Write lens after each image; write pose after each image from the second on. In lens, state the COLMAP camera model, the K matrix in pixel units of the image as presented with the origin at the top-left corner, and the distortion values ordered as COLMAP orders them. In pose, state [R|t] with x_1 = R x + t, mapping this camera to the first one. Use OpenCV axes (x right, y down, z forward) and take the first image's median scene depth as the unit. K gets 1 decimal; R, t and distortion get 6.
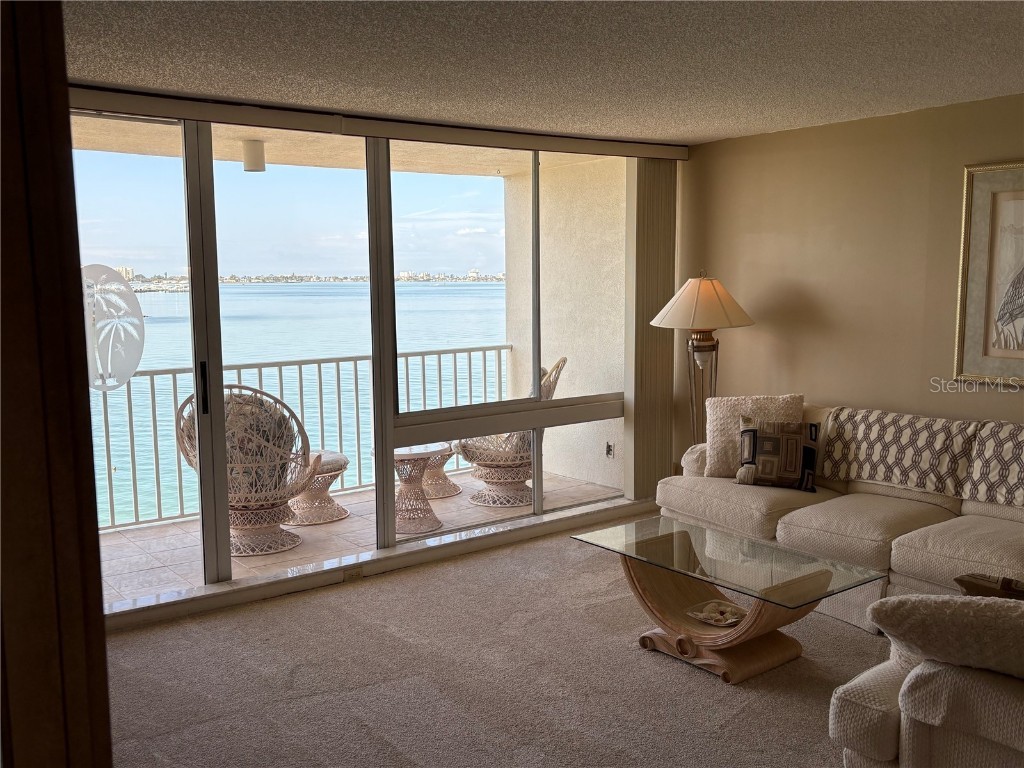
lens RADIAL K [[950.9, 0, 514.7], [0, 950.9, 376.5], [0, 0, 1]] dist [0.039093, 0.000000]
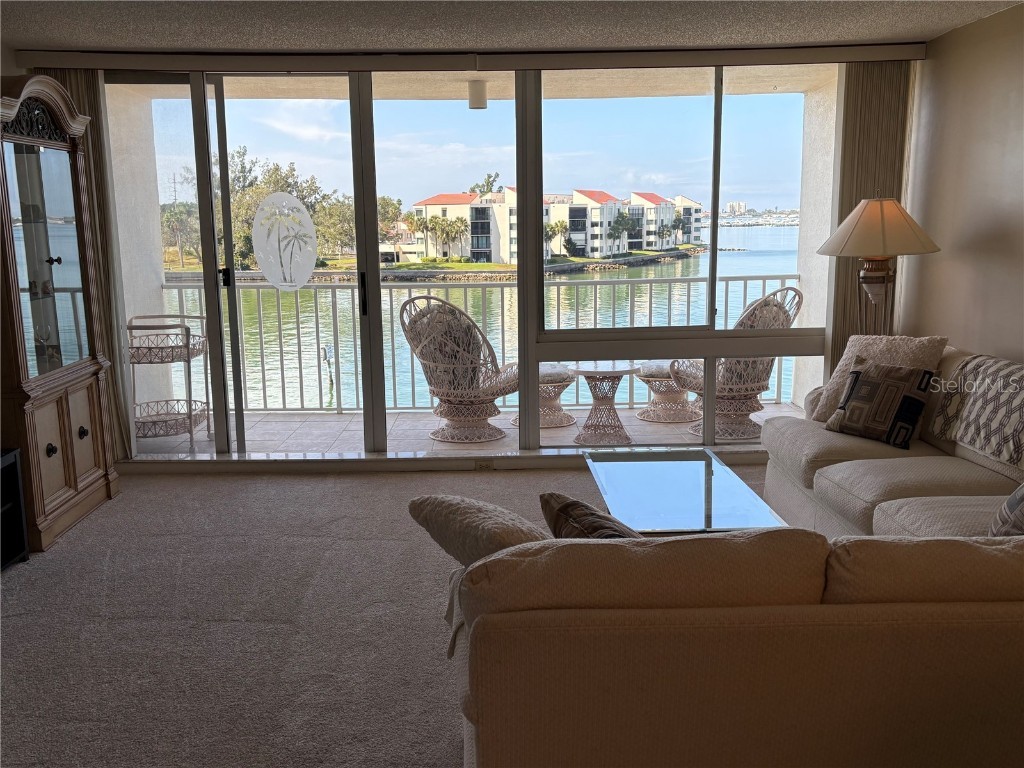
lens RADIAL K [[950.9, 0, 514.0], [0, 950.9, 387.0], [0, 0, 1]] dist [0.039093, 0.000000]
pose [[0.818064, 0.100007, -0.566365, 0.478320], [-0.055157, 0.993869, 0.095825, 0.002355], [0.572476, -0.047152, 0.818565, 0.090607]]
